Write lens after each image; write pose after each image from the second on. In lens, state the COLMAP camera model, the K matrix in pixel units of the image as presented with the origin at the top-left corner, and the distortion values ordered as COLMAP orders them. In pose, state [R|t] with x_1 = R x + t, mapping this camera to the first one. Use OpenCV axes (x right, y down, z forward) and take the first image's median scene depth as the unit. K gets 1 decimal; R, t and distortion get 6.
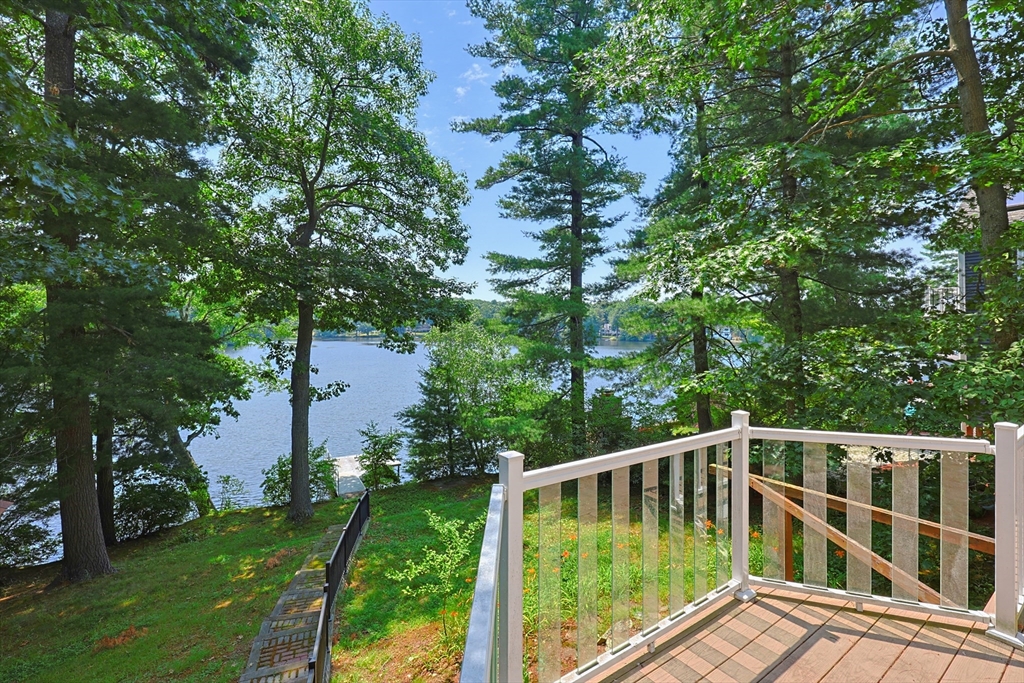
lens RADIAL K [[442.0, 0, 523.5], [0, 442.0, 324.1], [0, 0, 1]] dist [-0.001869, -0.000371]
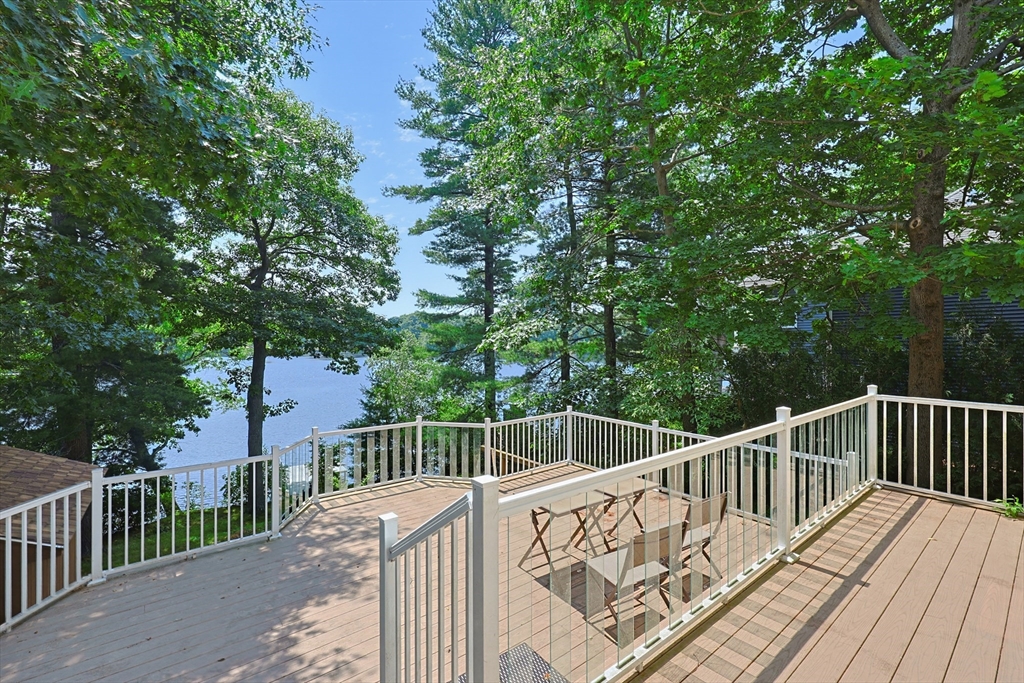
lens RADIAL K [[443.8, 0, 519.2], [0, 443.8, 336.8], [0, 0, 1]] dist [-0.000638, 0.000040]
pose [[0.997521, -0.004465, 0.070222, 0.116758], [0.004466, 0.999990, 0.000141, -0.038020], [-0.070222, 0.000173, 0.997531, -0.233643]]
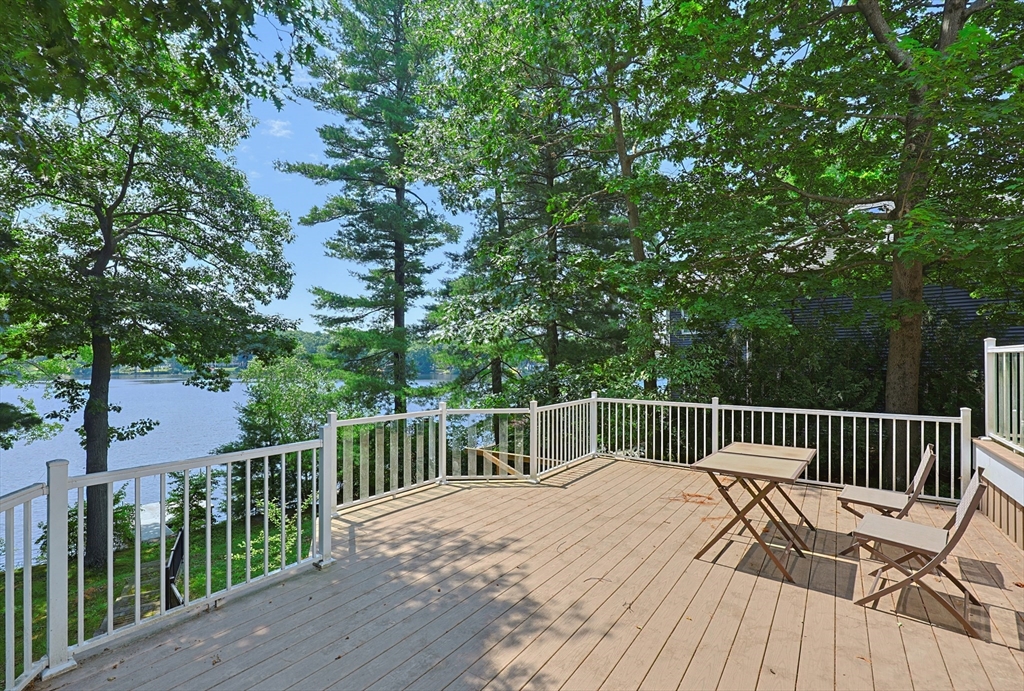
lens RADIAL K [[452.5, 0, 505.6], [0, 452.5, 358.9], [0, 0, 1]] dist [-0.000399, 0.000299]
pose [[0.947159, -0.003342, 0.320747, 0.007470], [0.002097, 0.999989, 0.004226, -0.004039], [-0.320757, -0.003330, 0.947156, -0.159815]]
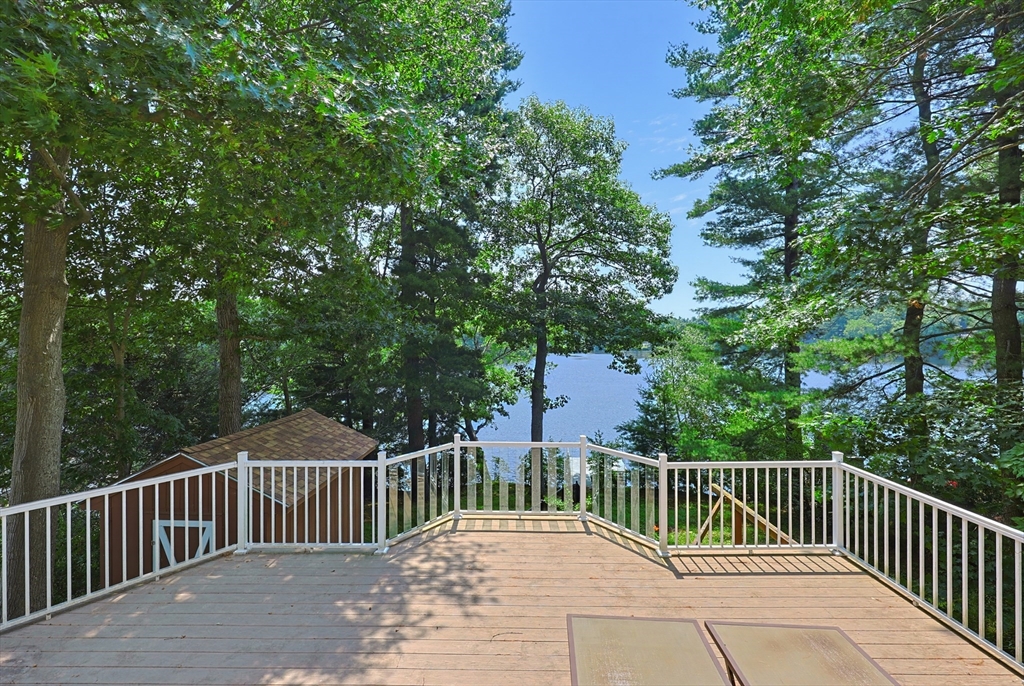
lens RADIAL K [[446.1, 0, 509.8], [0, 446.1, 338.2], [0, 0, 1]] dist [0.000302, -0.000211]
pose [[0.812669, -0.008163, -0.582668, 0.186154], [0.010997, 0.999939, 0.001329, -0.036265], [0.582622, -0.007488, 0.812709, -0.124510]]
